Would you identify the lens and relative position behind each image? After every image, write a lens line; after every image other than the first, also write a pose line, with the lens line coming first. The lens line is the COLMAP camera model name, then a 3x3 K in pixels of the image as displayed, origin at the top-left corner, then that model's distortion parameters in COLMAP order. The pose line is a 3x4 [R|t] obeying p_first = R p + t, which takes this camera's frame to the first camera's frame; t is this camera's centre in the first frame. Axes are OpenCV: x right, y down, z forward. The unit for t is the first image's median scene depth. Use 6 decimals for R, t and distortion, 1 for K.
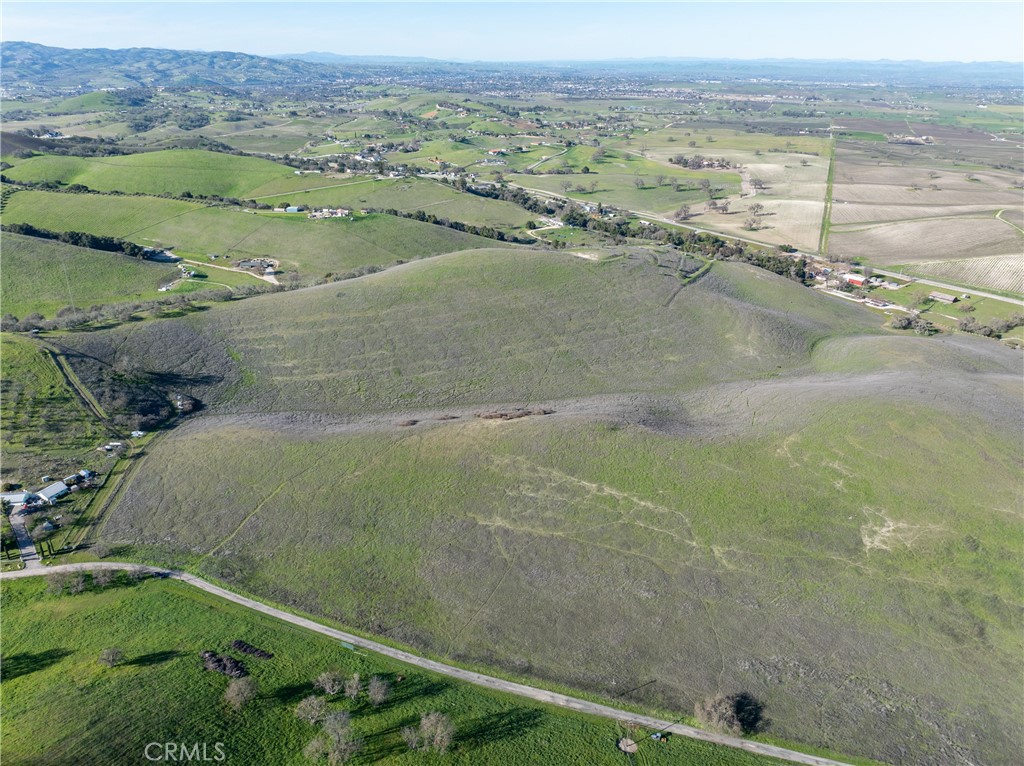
lens RADIAL K [[718.5, 0, 515.6], [0, 718.5, 377.3], [0, 0, 1]] dist [-0.041210, 0.007501]
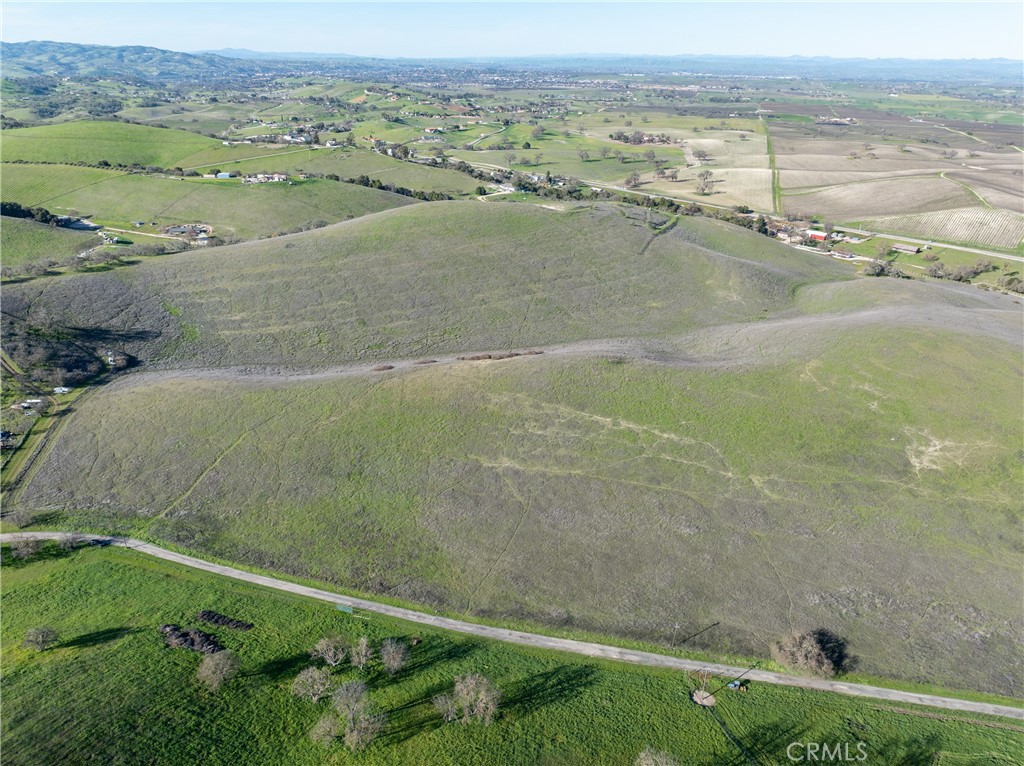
lens RADIAL K [[718.5, 0, 515.6], [0, 718.5, 377.3], [0, 0, 1]] dist [-0.041210, 0.007501]
pose [[0.995105, -0.038489, 0.091019, -0.081494], [0.038163, 0.999257, 0.005322, 0.089239], [-0.091156, -0.001822, 0.995835, 0.132458]]
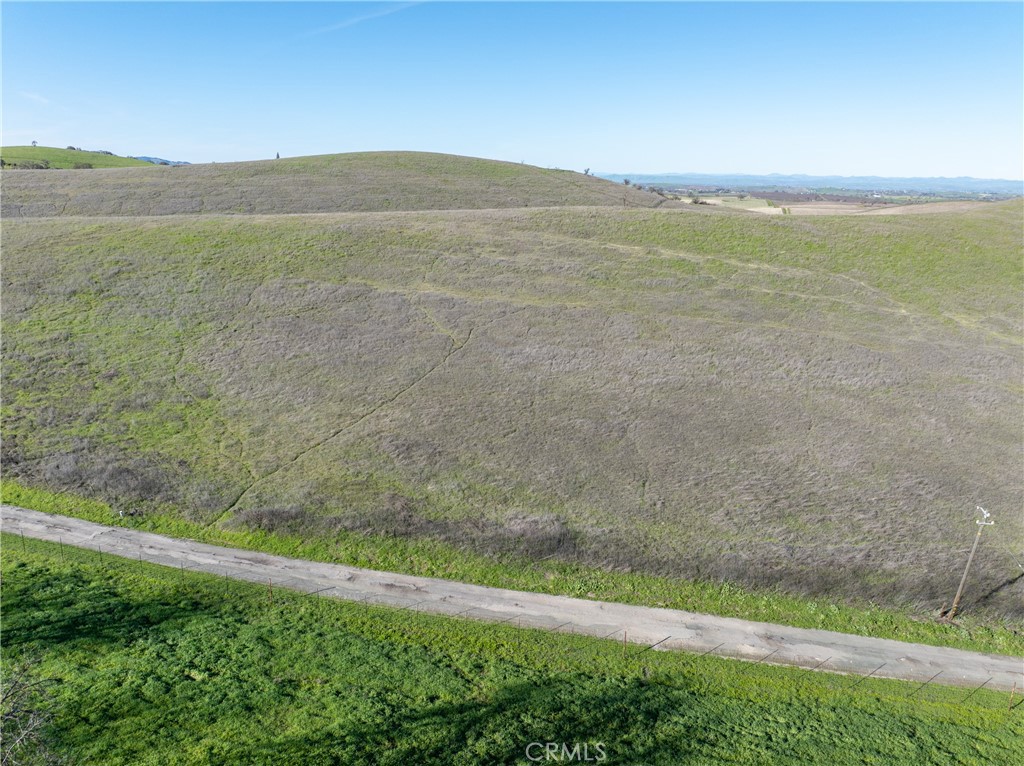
lens RADIAL K [[718.5, 0, 515.6], [0, 718.5, 377.3], [0, 0, 1]] dist [-0.041210, 0.007501]
pose [[0.994063, -0.024417, 0.106034, -0.017119], [0.039488, 0.989014, -0.142452, 0.291871], [-0.101390, 0.145793, 0.984106, 0.568197]]
